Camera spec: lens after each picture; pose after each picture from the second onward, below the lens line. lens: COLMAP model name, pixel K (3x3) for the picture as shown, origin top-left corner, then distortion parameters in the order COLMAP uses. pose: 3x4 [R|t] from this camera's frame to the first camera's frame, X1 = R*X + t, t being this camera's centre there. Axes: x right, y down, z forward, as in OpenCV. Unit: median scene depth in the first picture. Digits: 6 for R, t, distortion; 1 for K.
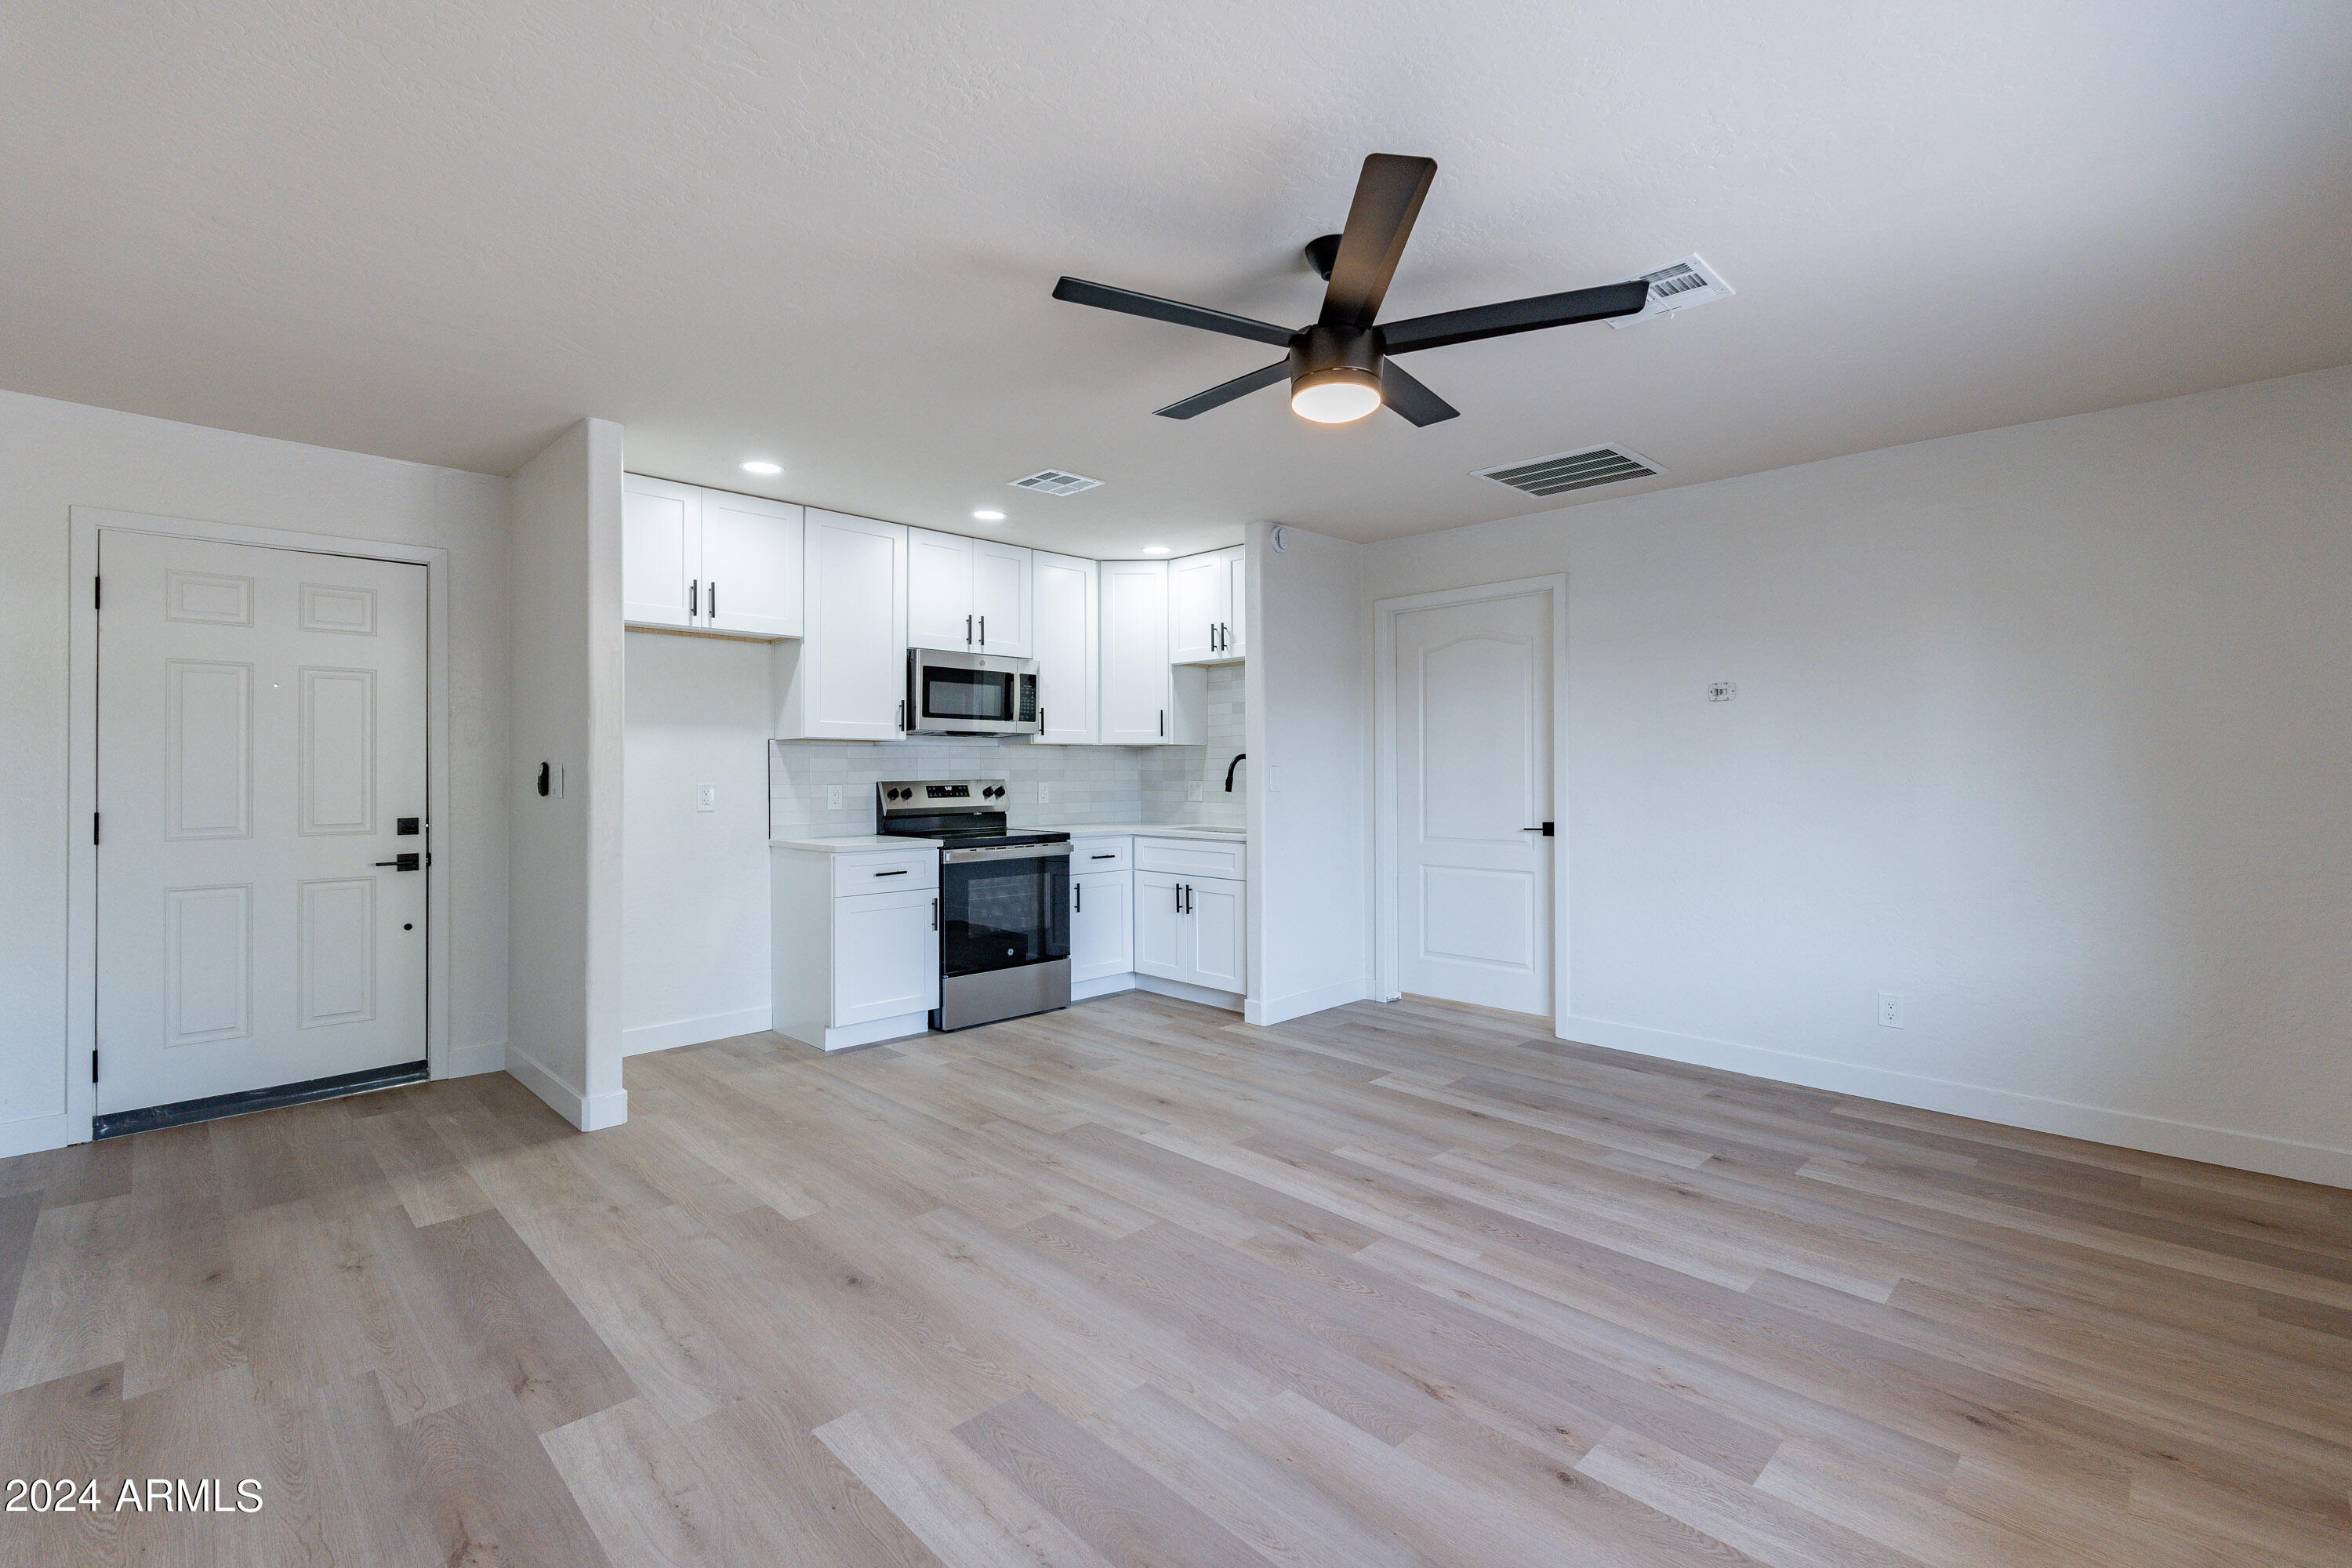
lens RADIAL K [[1036.2, 0, 1173.6], [0, 1036.2, 763.4], [0, 0, 1]] dist [-0.003963, -0.000472]
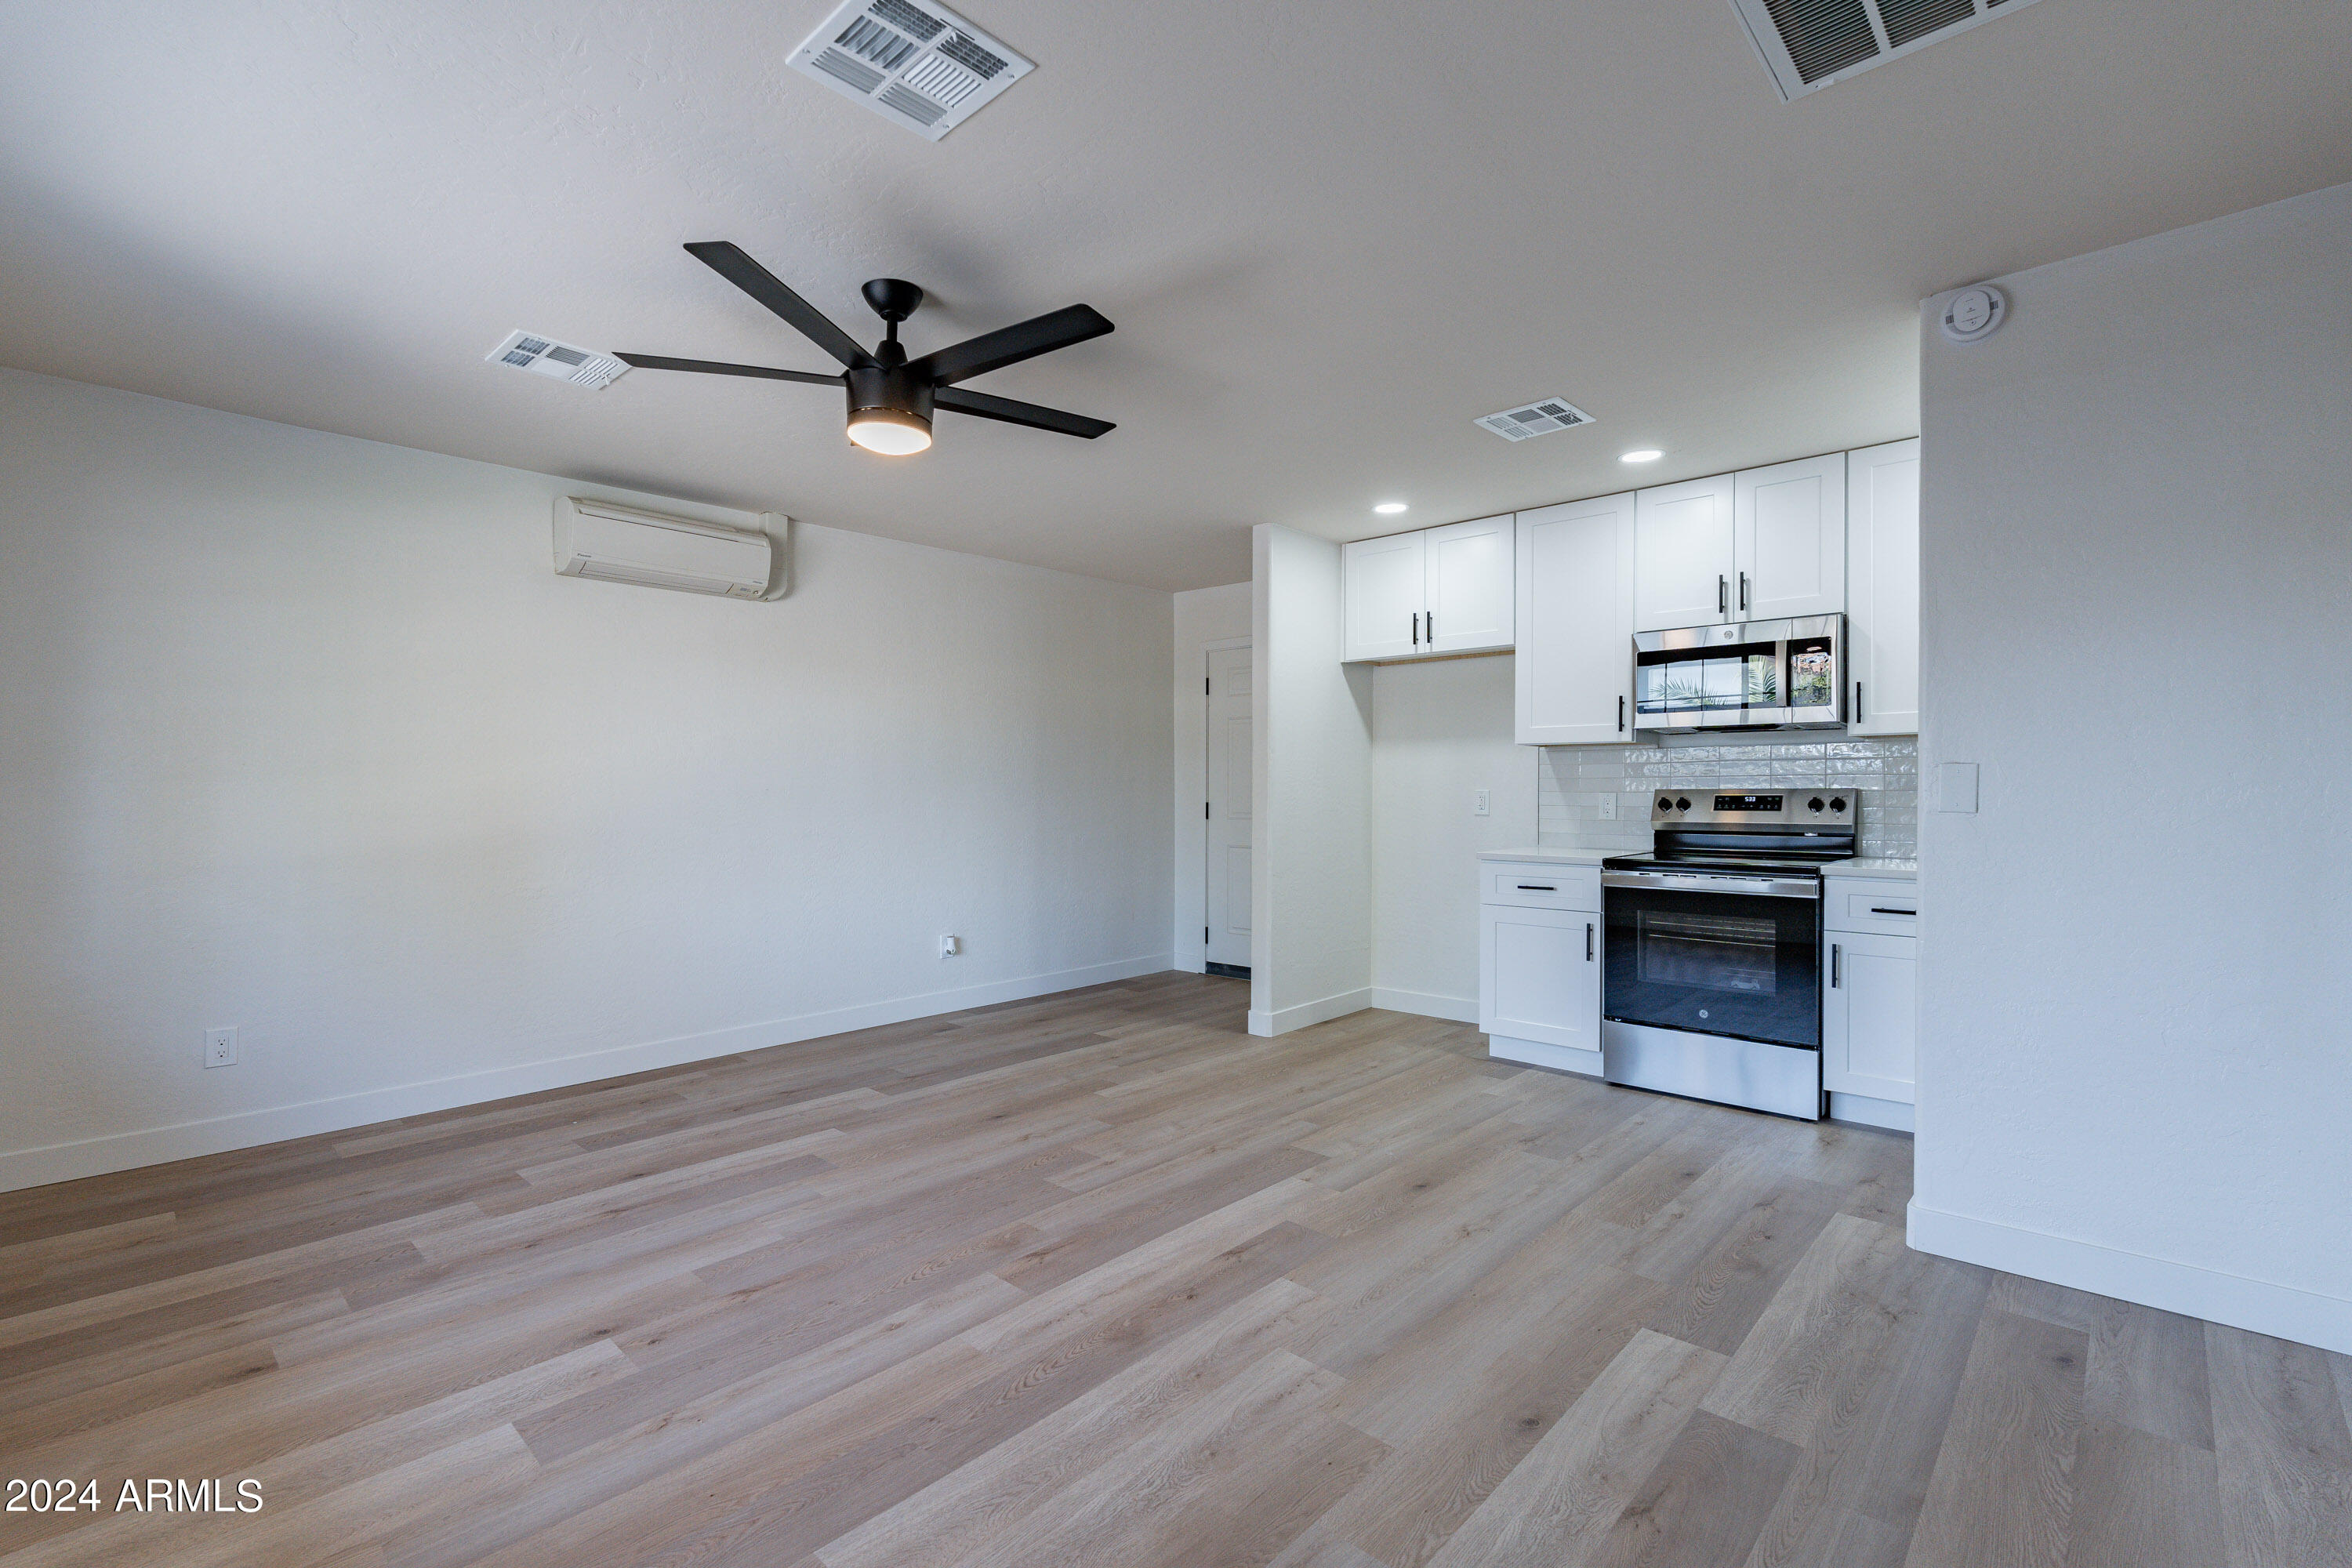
lens RADIAL K [[1036.2, 0, 1171.4], [0, 1036.2, 802.8], [0, 0, 1]] dist [-0.003963, -0.000472]
pose [[0.043518, 0.018700, -0.998878, 0.999696], [0.012050, 0.999742, 0.019241, 0.012571], [0.998980, -0.012874, 0.043282, 0.988921]]
